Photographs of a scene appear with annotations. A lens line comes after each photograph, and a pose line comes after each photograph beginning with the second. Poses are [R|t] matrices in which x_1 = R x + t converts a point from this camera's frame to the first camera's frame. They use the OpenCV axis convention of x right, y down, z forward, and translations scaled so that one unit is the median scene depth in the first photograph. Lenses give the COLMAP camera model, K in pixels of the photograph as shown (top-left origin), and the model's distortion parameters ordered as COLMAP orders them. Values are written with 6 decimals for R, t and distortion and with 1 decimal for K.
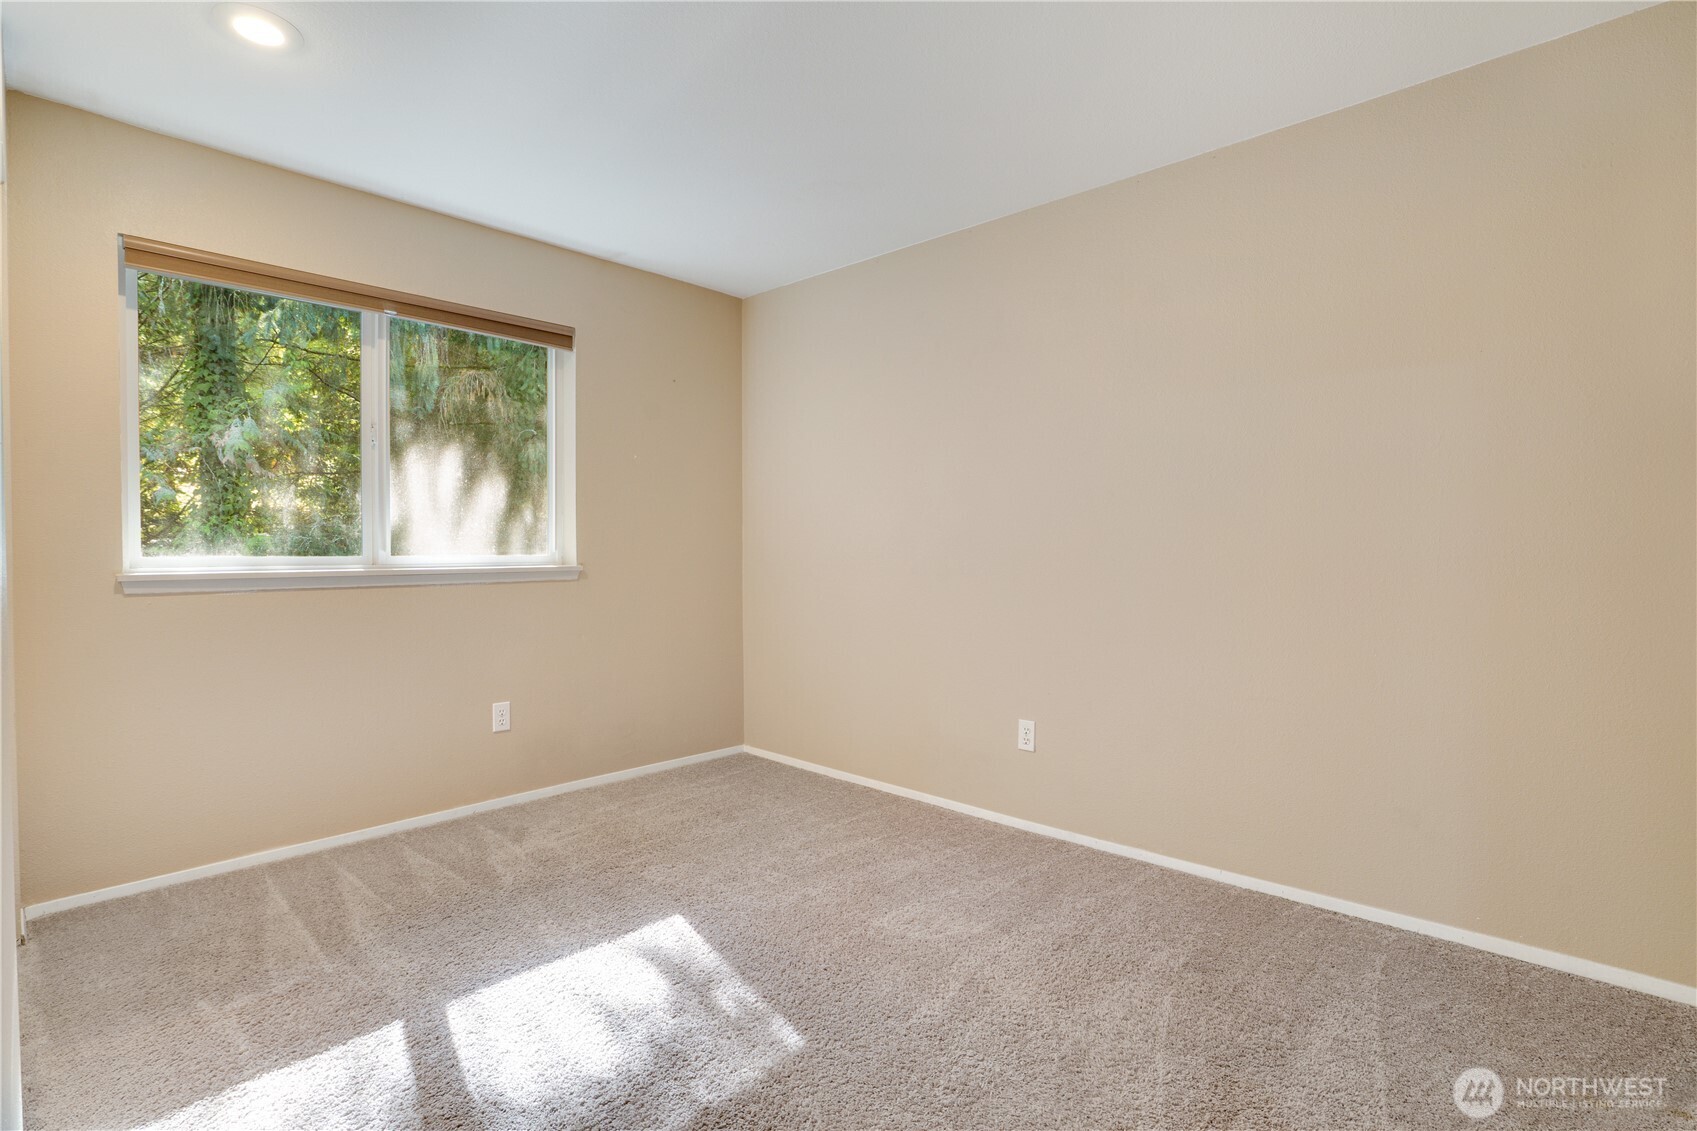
lens RADIAL K [[793.3, 0, 838.8], [0, 793.3, 560.8], [0, 0, 1]] dist [-0.018250, 0.000061]
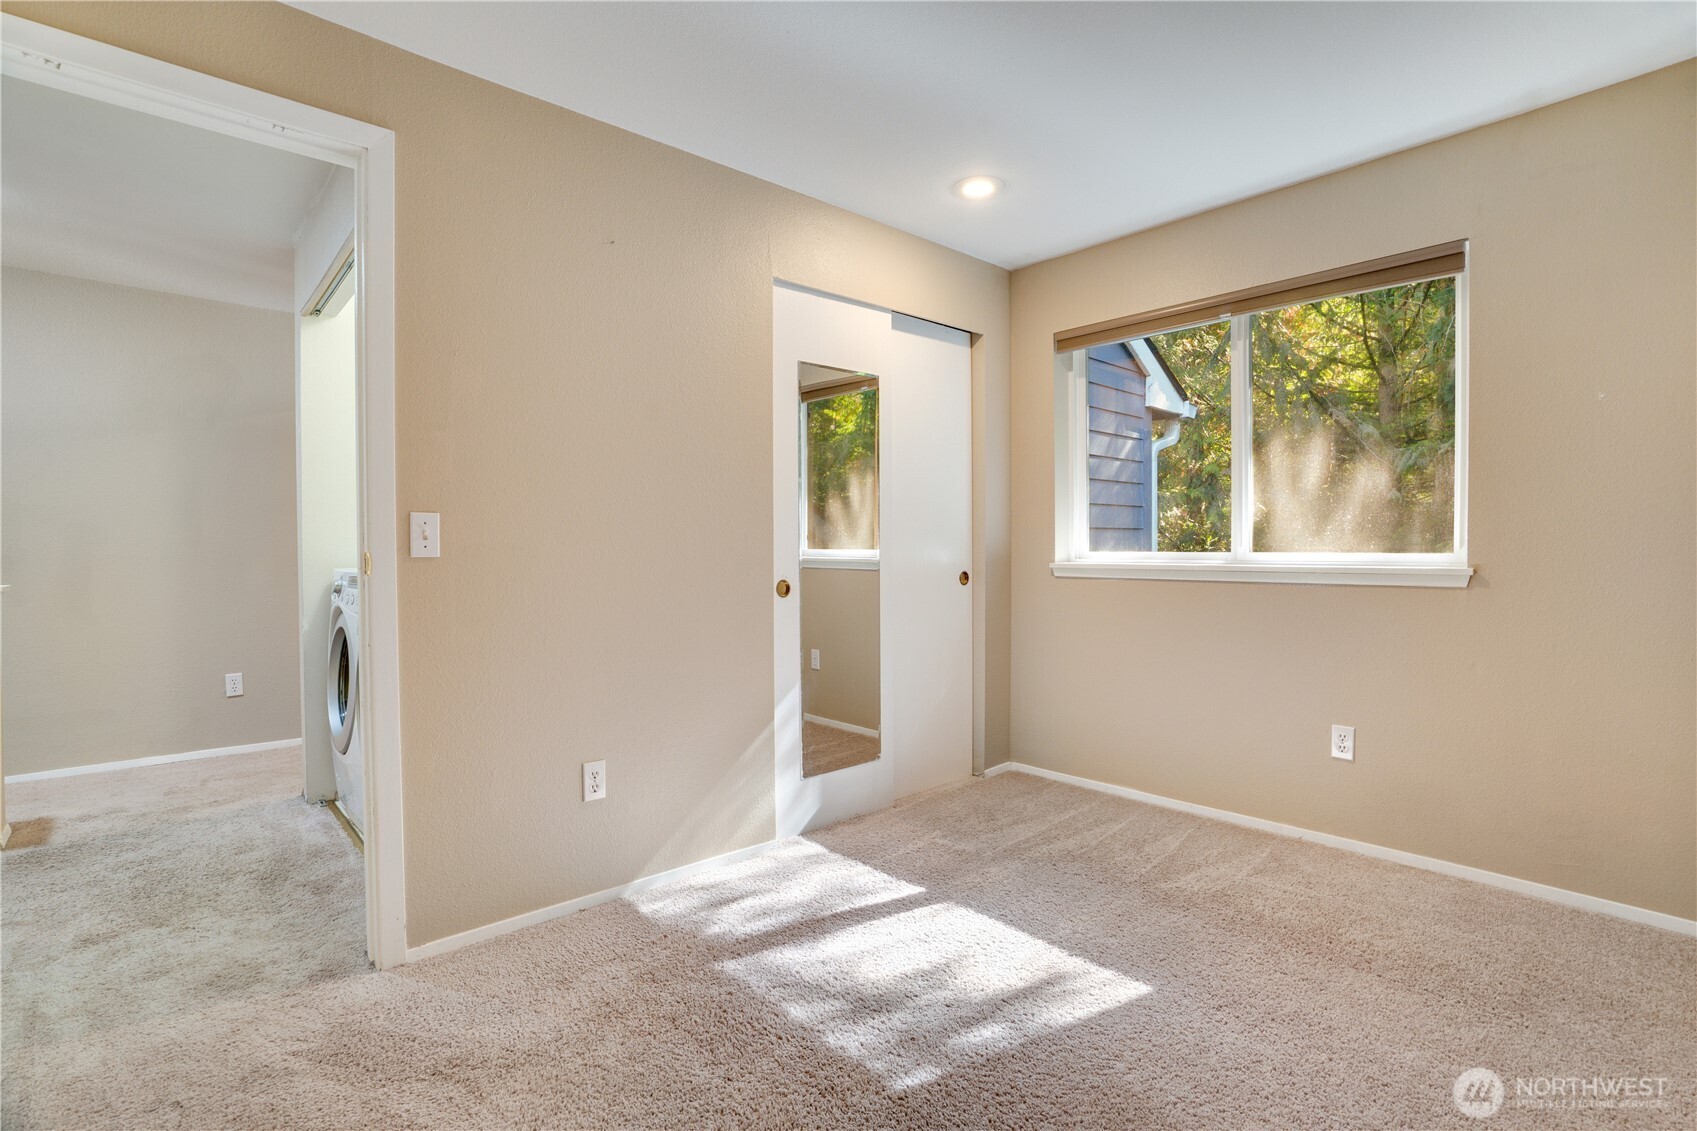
lens RADIAL K [[793.3, 0, 838.8], [0, 793.3, 560.8], [0, 0, 1]] dist [-0.018250, 0.000061]
pose [[-0.078570, 0.019057, -0.996726, 0.608694], [-0.010273, 0.999749, 0.019925, -0.012808], [0.996856, 0.011805, -0.078354, 0.700733]]
